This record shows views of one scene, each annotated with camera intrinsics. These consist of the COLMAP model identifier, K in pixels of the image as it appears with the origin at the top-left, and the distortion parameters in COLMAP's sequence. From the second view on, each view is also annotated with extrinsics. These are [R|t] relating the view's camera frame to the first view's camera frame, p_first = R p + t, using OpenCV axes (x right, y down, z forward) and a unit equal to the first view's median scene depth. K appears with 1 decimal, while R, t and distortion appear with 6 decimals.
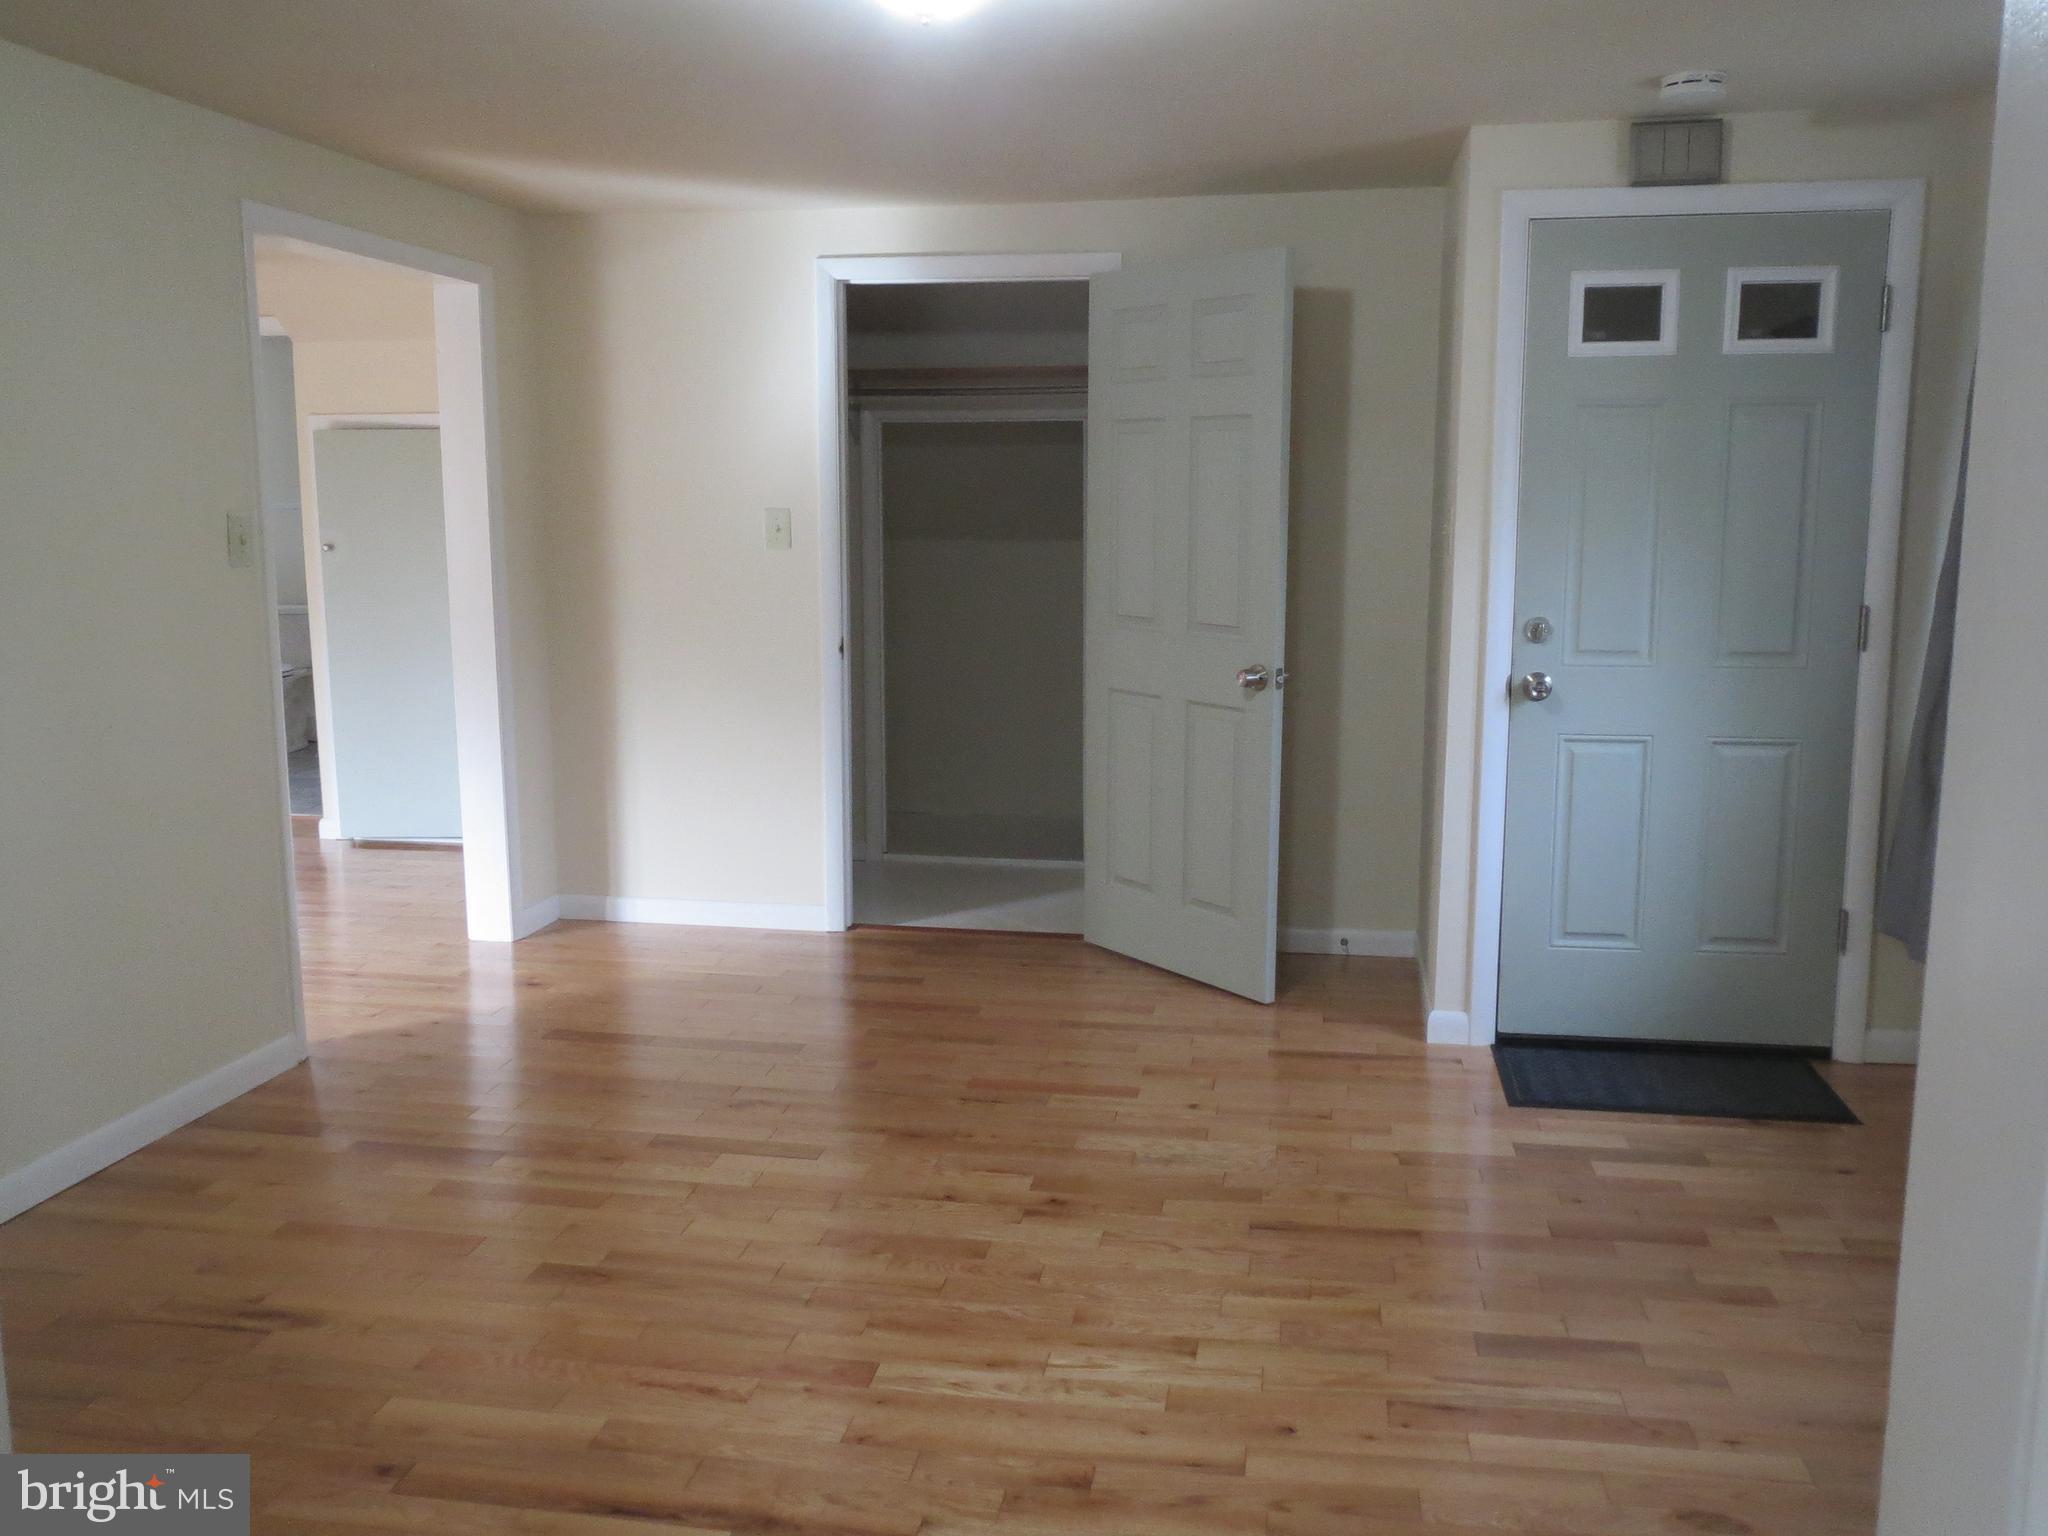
lens RADIAL K [[1733.3, 0, 1015.4], [0, 1733.3, 770.9], [0, 0, 1]] dist [-0.021812, 0.014719]
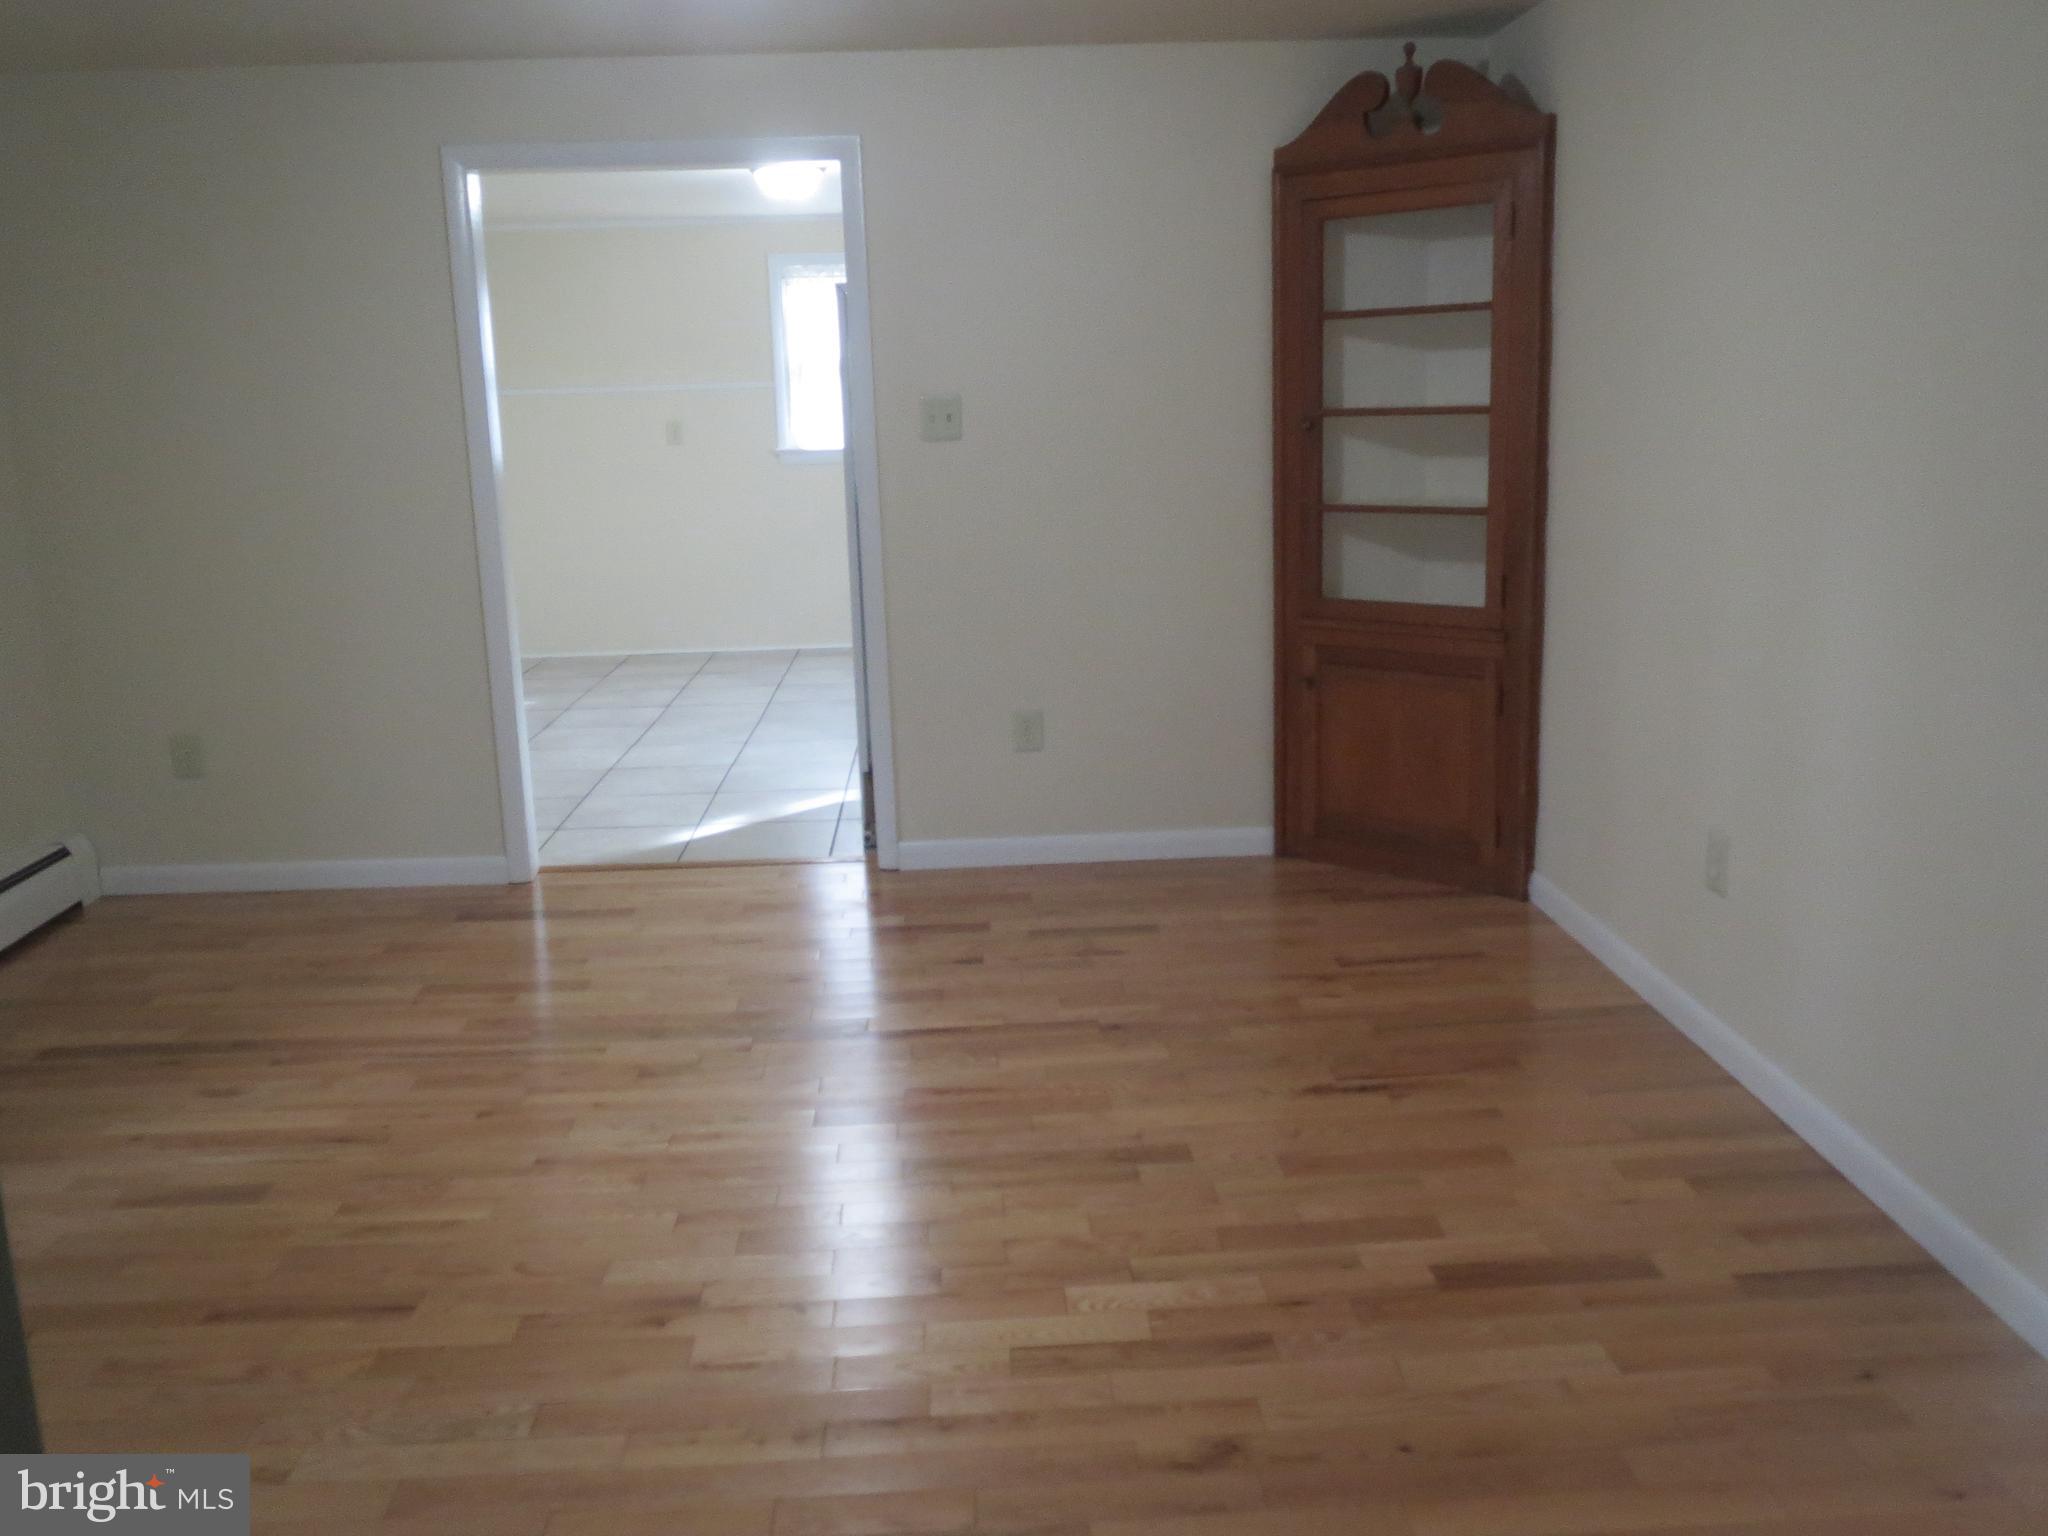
lens RADIAL K [[1709.8, 0, 1020.6], [0, 1709.8, 771.7], [0, 0, 1]] dist [-0.009959, -0.000211]
pose [[-0.976699, 0.077032, -0.200310, -0.000853], [-0.000151, 0.933115, 0.359578, -0.270871], [0.214612, 0.351230, -0.911361, 1.793475]]
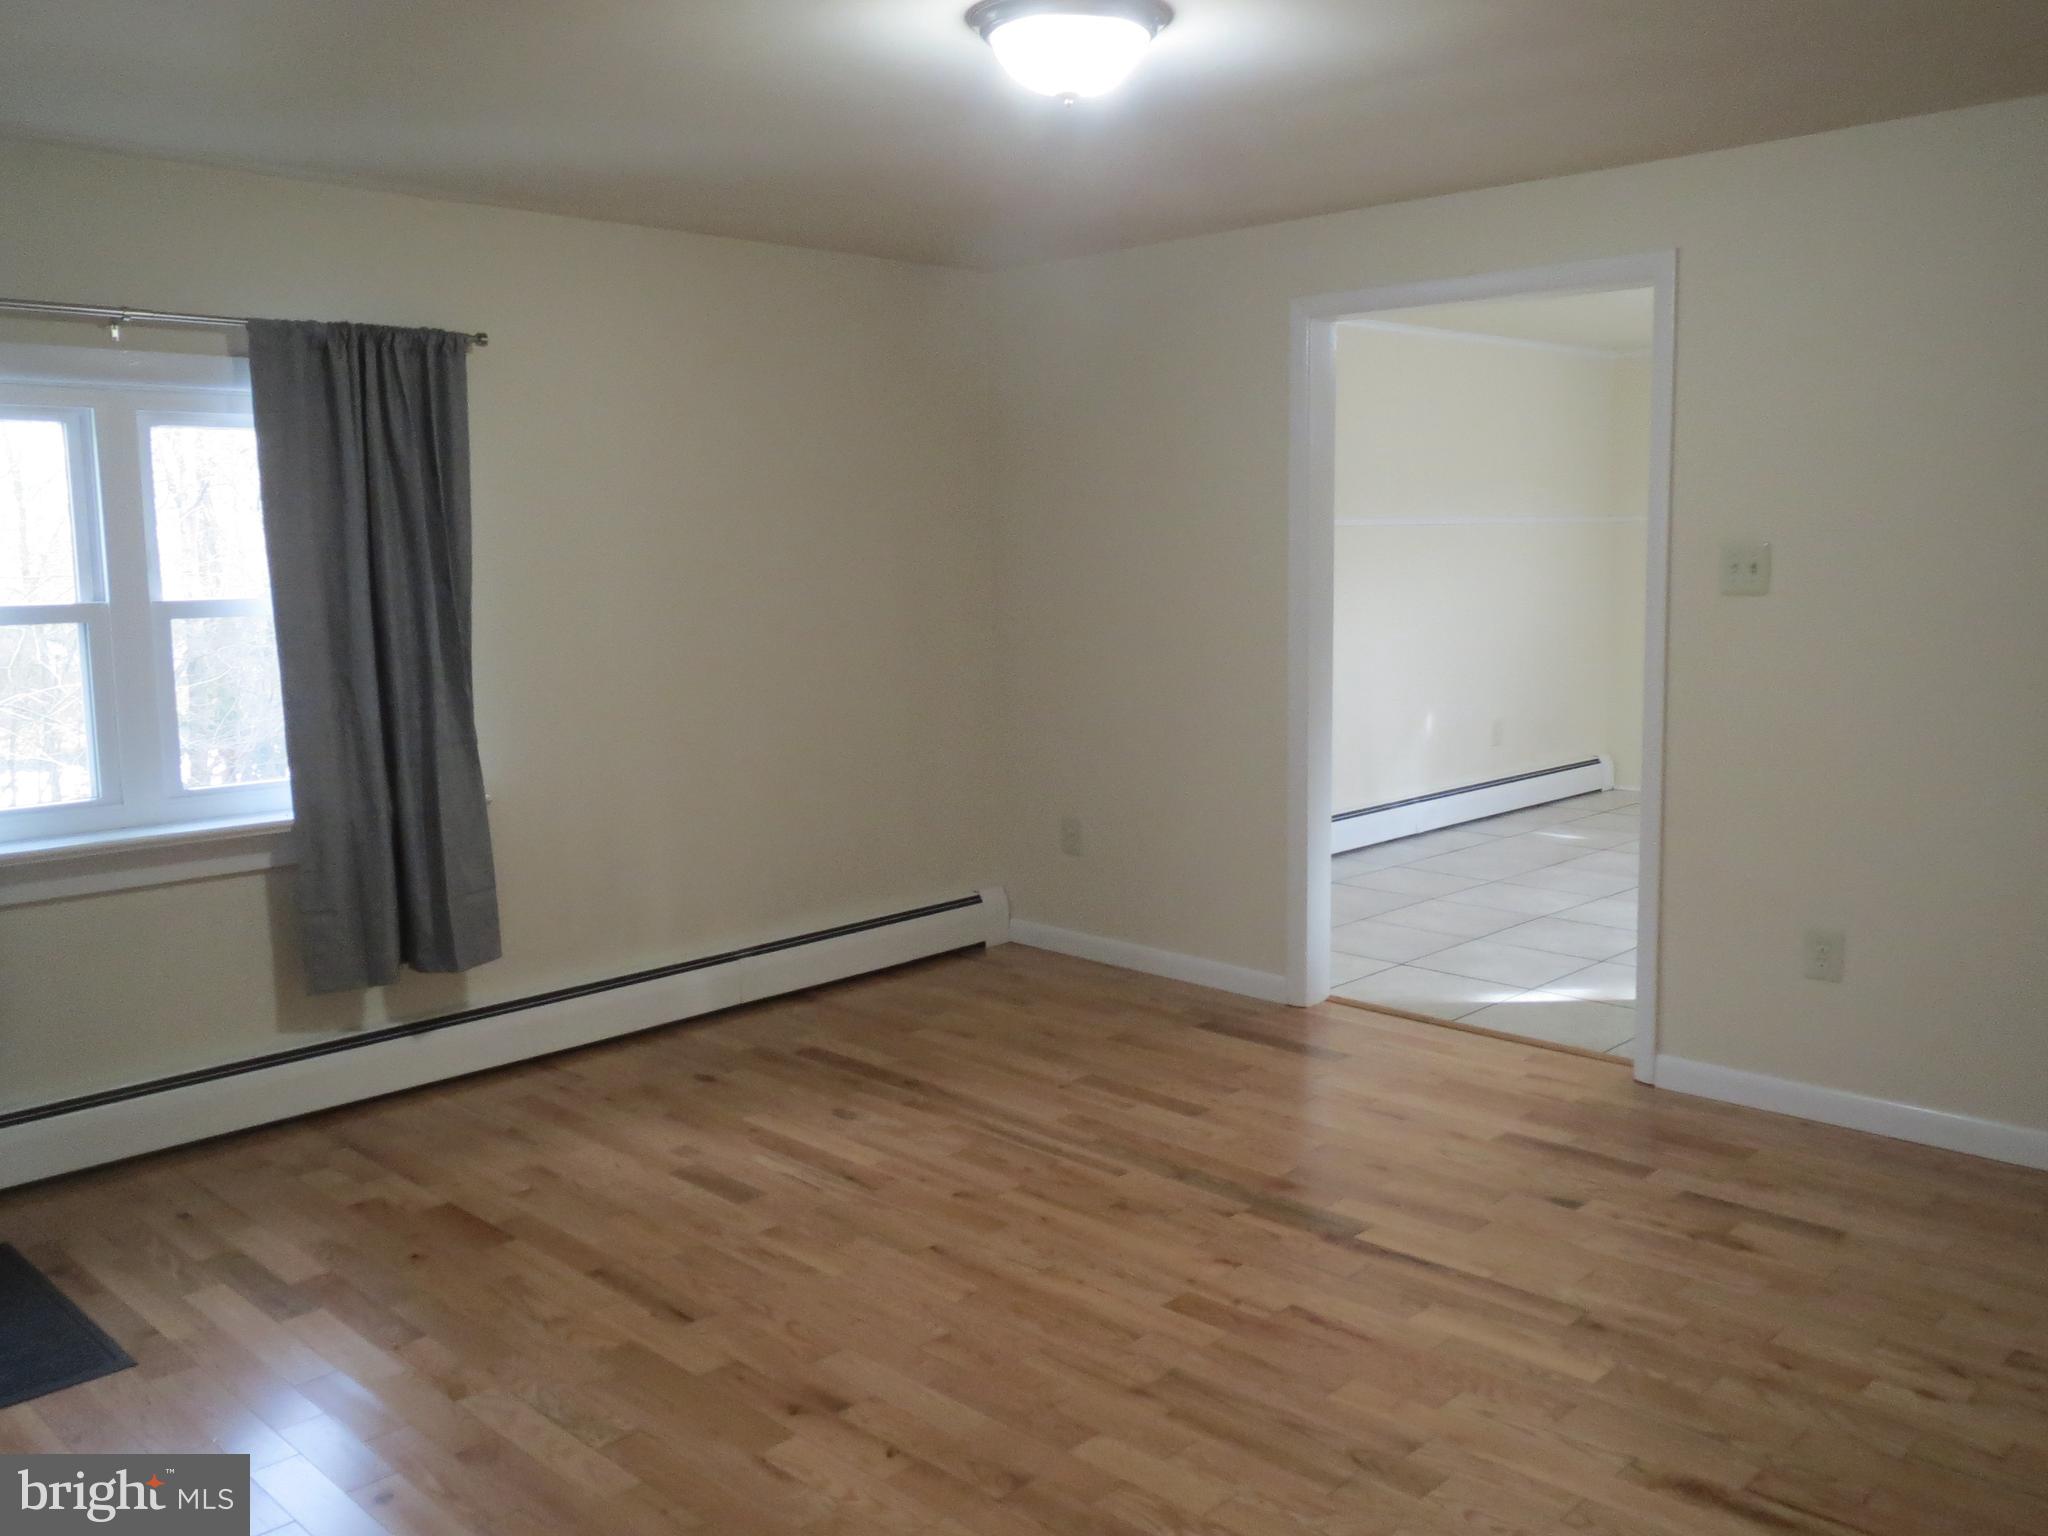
lens RADIAL K [[1728.9, 0, 1021.1], [0, 1728.9, 715.0], [0, 0, 1]] dist [-0.003691, 0.001883]
pose [[-0.819227, -0.039618, 0.572099, -0.563925], [0.107853, 0.969165, 0.221557, -0.257985], [-0.563236, 0.243209, -0.789693, 1.648136]]
